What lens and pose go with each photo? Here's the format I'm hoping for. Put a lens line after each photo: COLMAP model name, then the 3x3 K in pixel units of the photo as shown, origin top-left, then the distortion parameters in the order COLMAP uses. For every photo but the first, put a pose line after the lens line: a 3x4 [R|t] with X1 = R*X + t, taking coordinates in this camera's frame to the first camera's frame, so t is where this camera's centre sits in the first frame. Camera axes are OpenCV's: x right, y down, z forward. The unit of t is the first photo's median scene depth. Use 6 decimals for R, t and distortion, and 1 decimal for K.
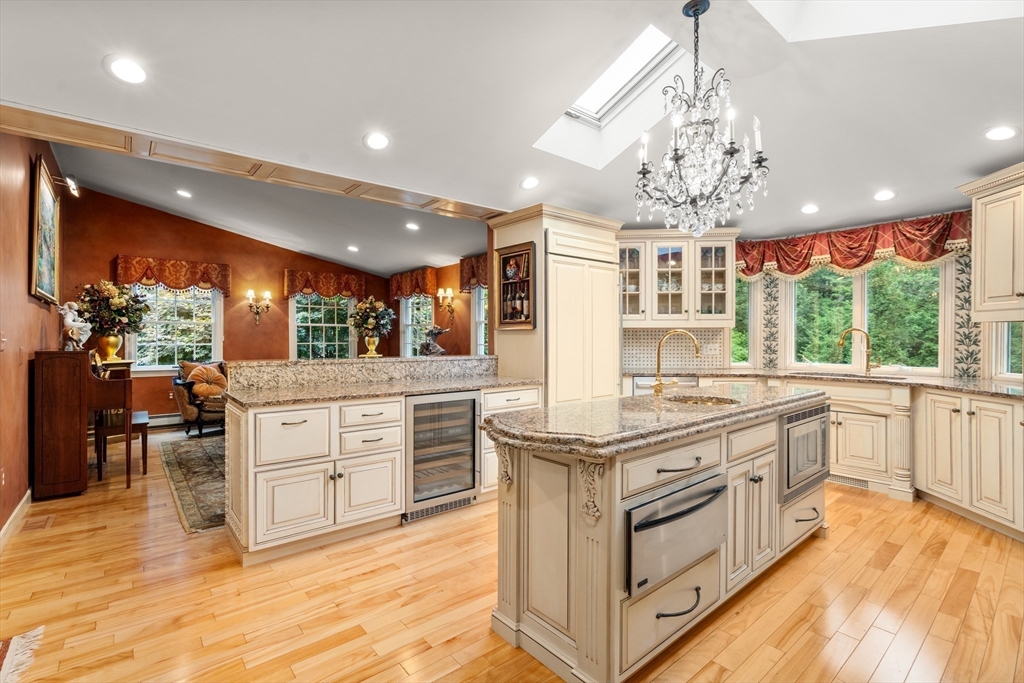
lens RADIAL K [[464.2, 0, 508.8], [0, 464.2, 339.4], [0, 0, 1]] dist [-0.000831, 0.001368]
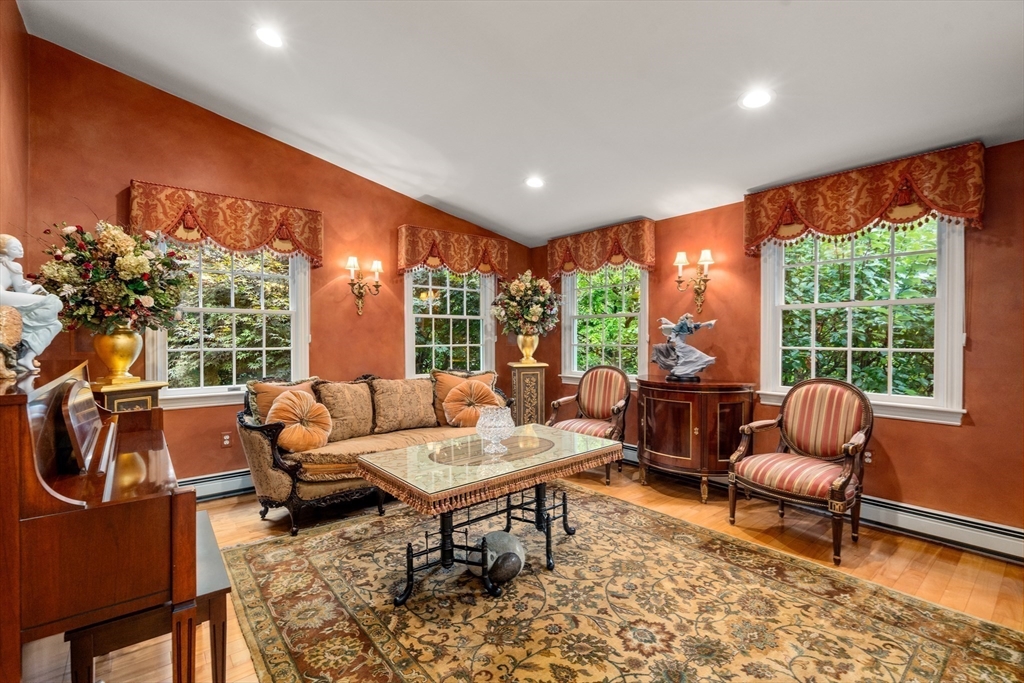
lens RADIAL K [[464.2, 0, 514.4], [0, 464.2, 339.0], [0, 0, 1]] dist [-0.000831, 0.001368]
pose [[0.999989, -0.002395, -0.003980, -0.372891], [0.002405, 0.999994, 0.002654, -0.002160], [0.003974, -0.002664, 0.999989, 0.435369]]
